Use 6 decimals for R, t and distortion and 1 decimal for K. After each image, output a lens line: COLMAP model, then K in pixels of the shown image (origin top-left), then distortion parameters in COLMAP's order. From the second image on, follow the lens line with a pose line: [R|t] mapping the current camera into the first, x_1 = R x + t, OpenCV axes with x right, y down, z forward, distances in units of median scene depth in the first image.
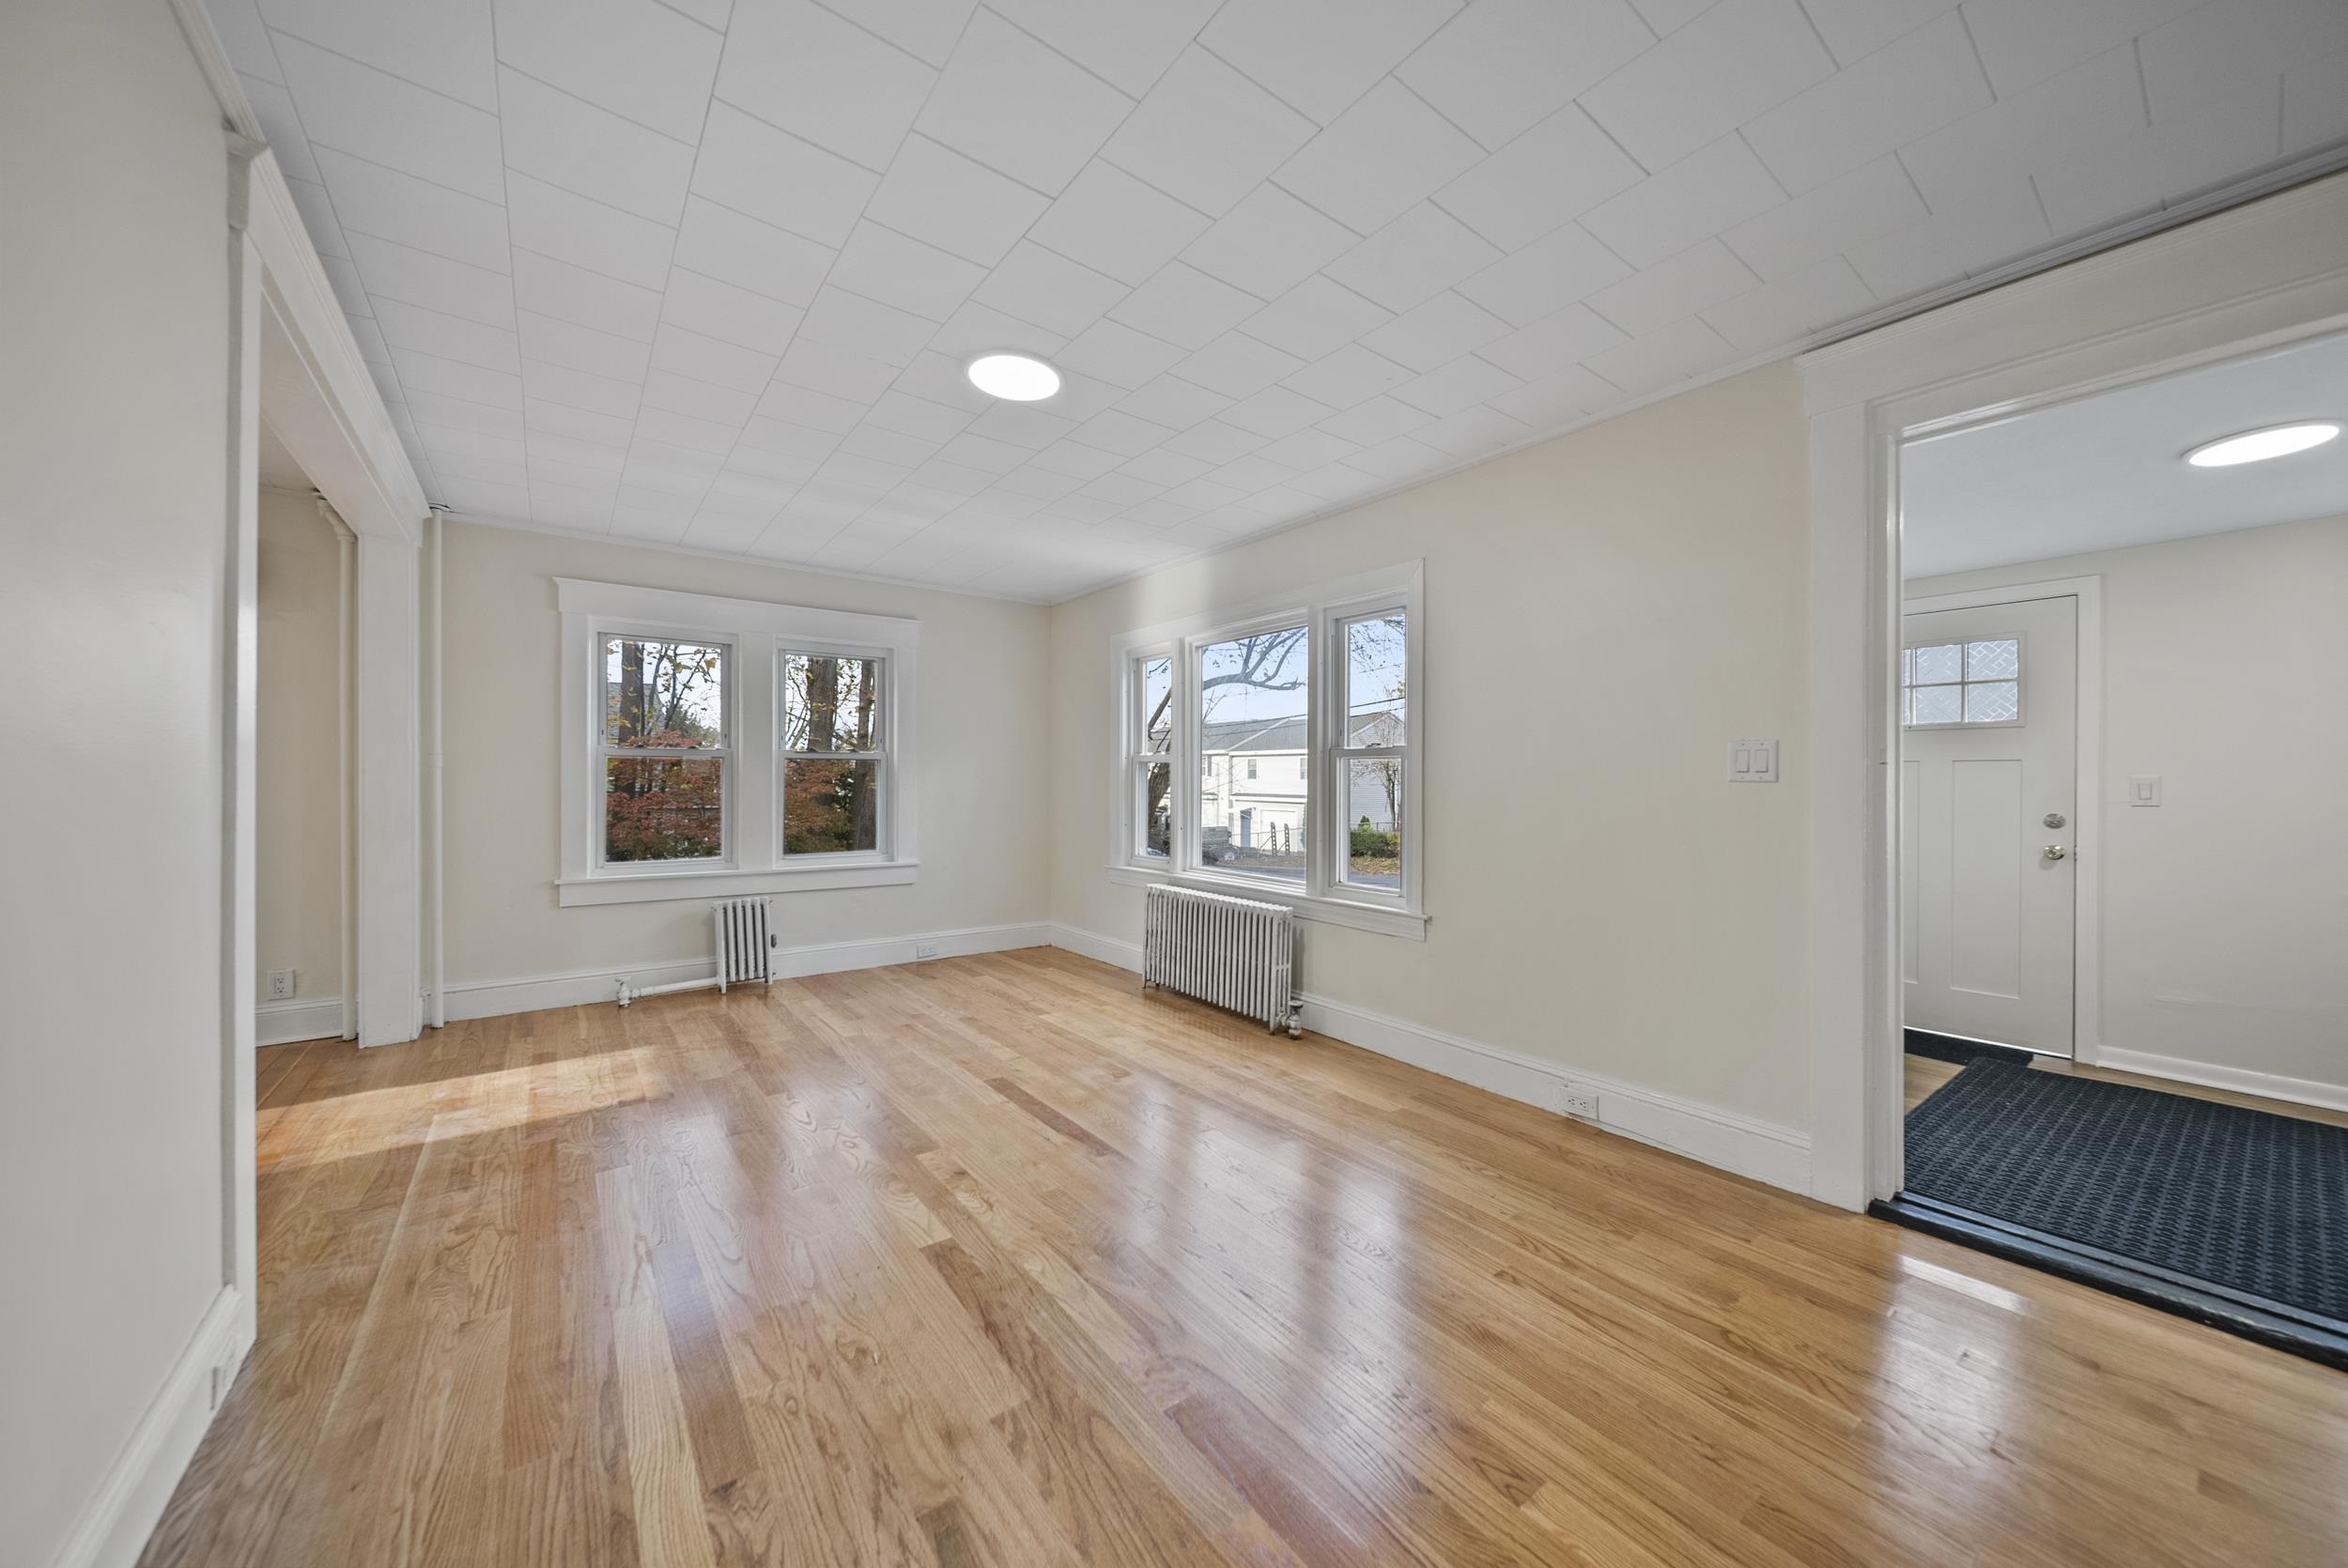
lens RADIAL K [[837.3, 0, 1177.0], [0, 837.3, 775.5], [0, 0, 1]] dist [-0.001171, -0.000476]
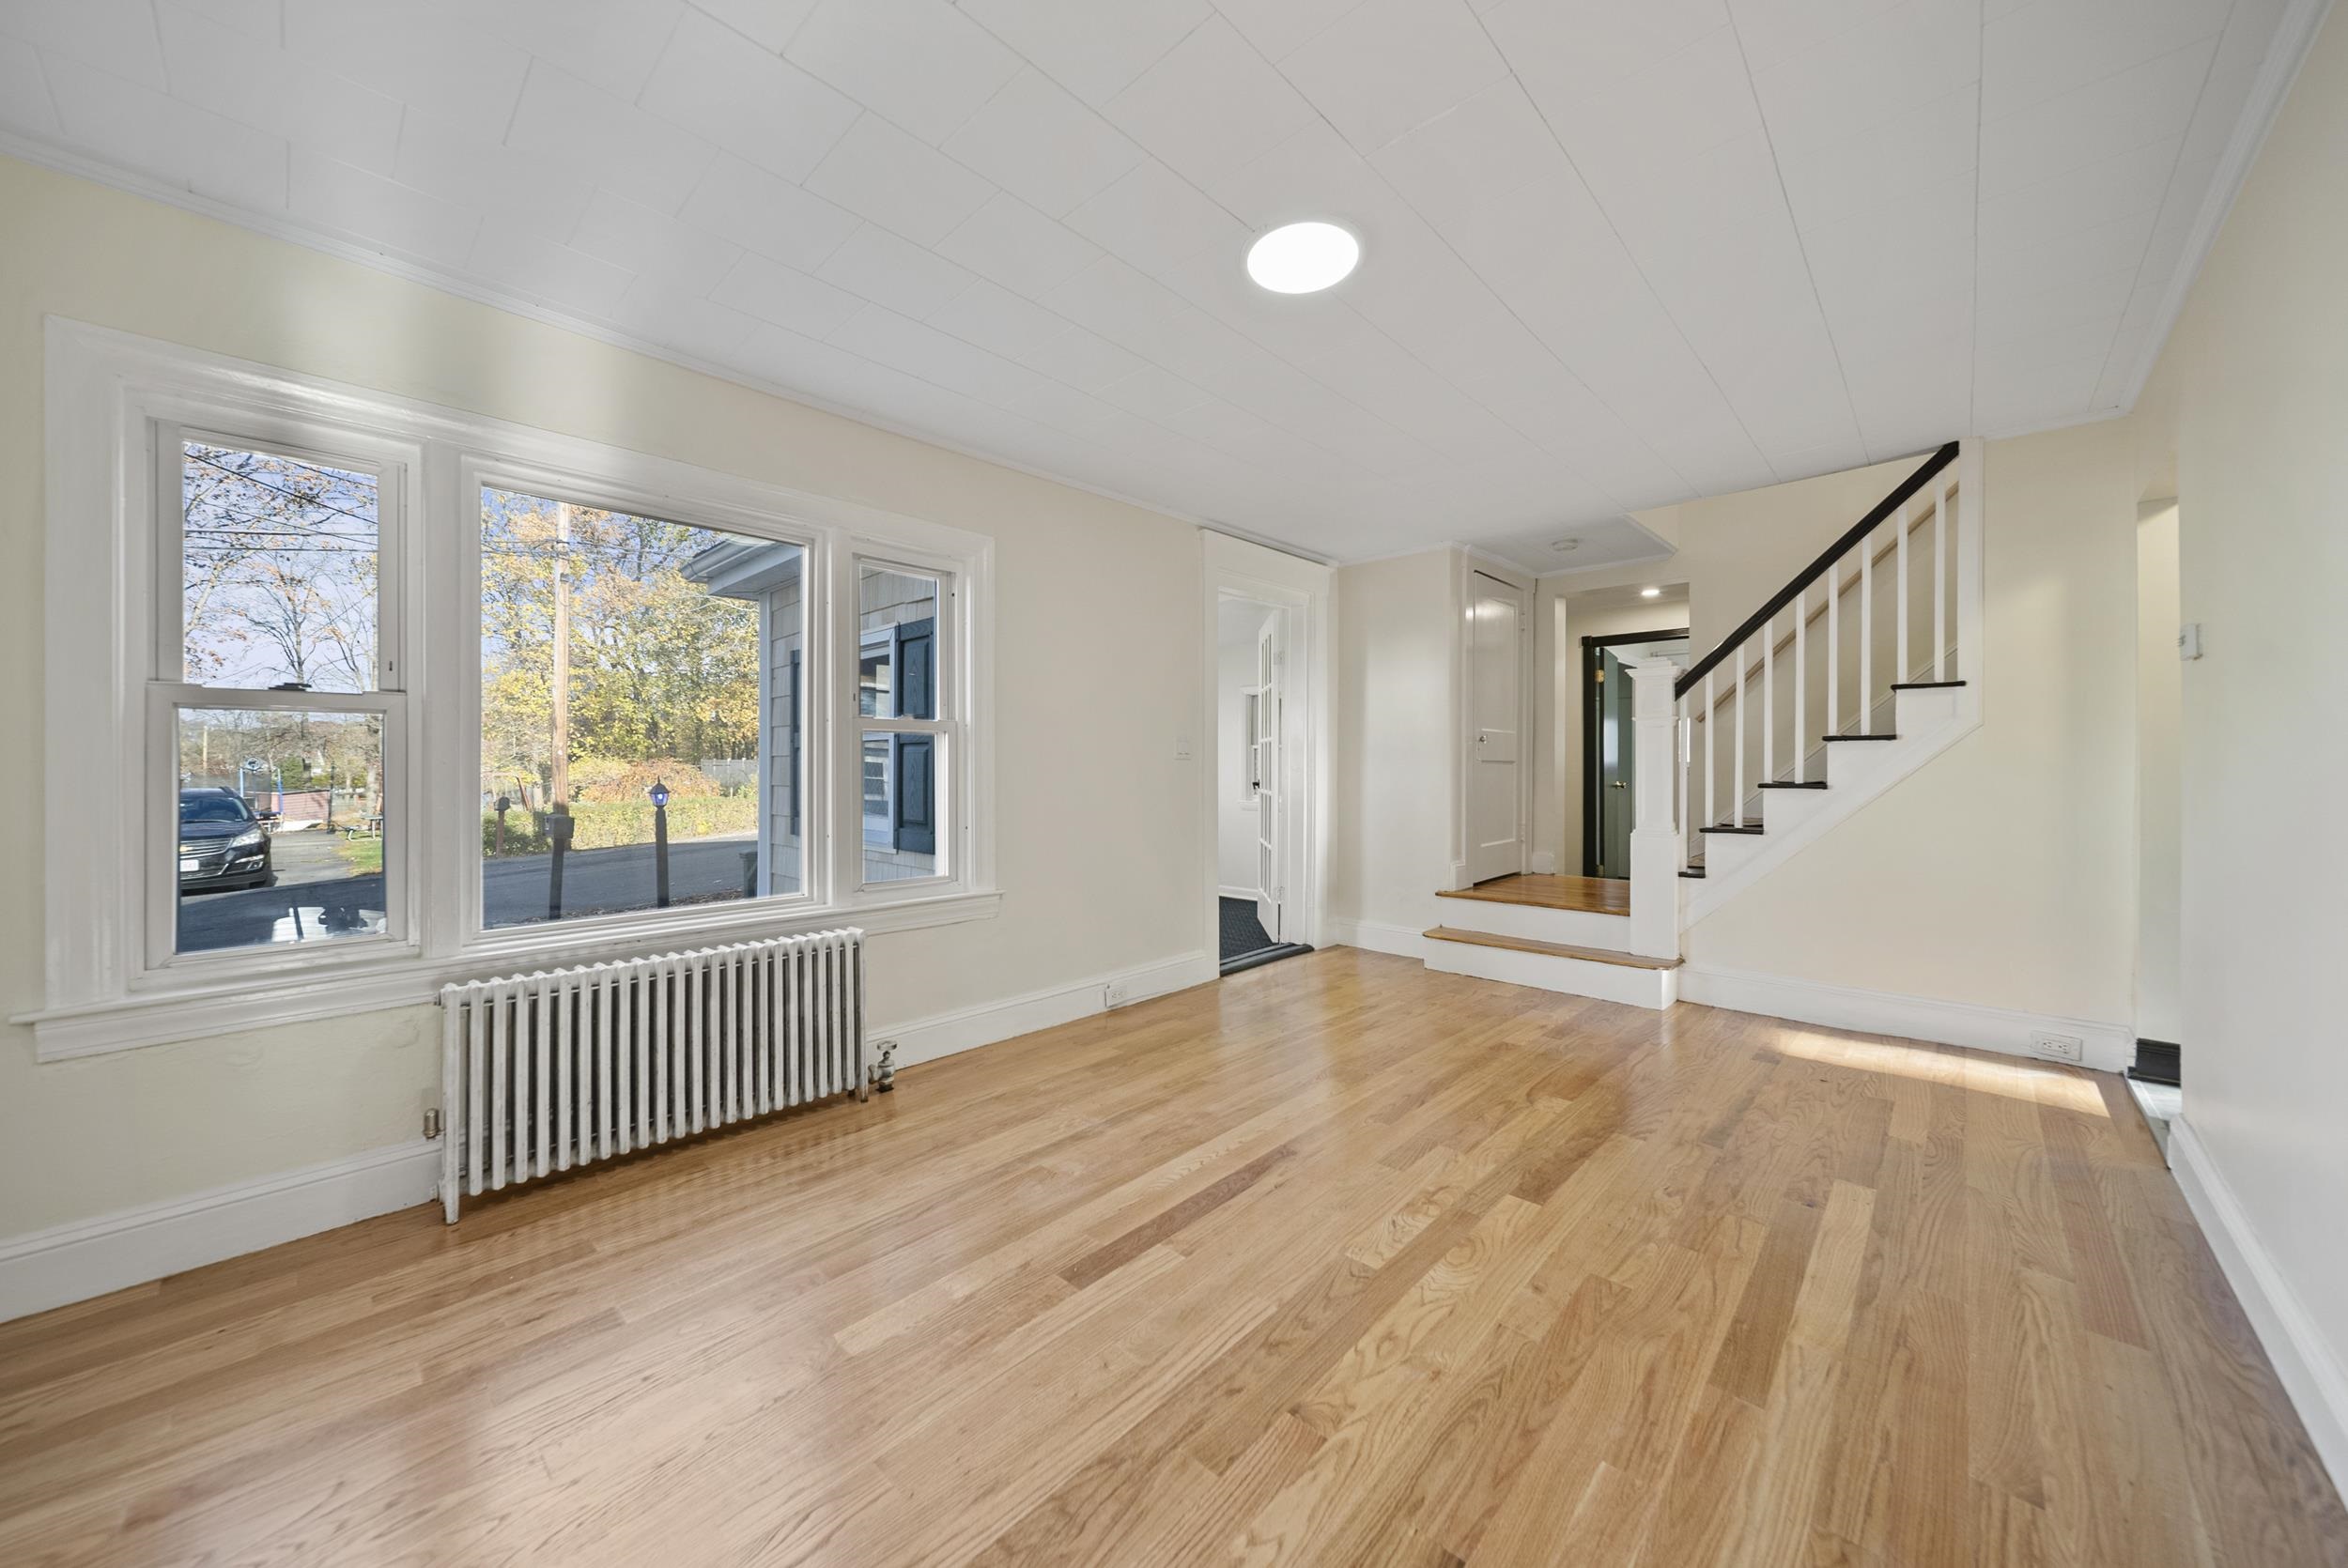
lens RADIAL K [[831.0, 0, 1169.3], [0, 831.0, 764.6], [0, 0, 1]] dist [-0.001803, -0.000570]
pose [[-0.164614, -0.004091, 0.986350, -0.836943], [-0.006765, 0.999973, 0.003018, 0.008593], [-0.986335, -0.006176, -0.164638, 1.091013]]
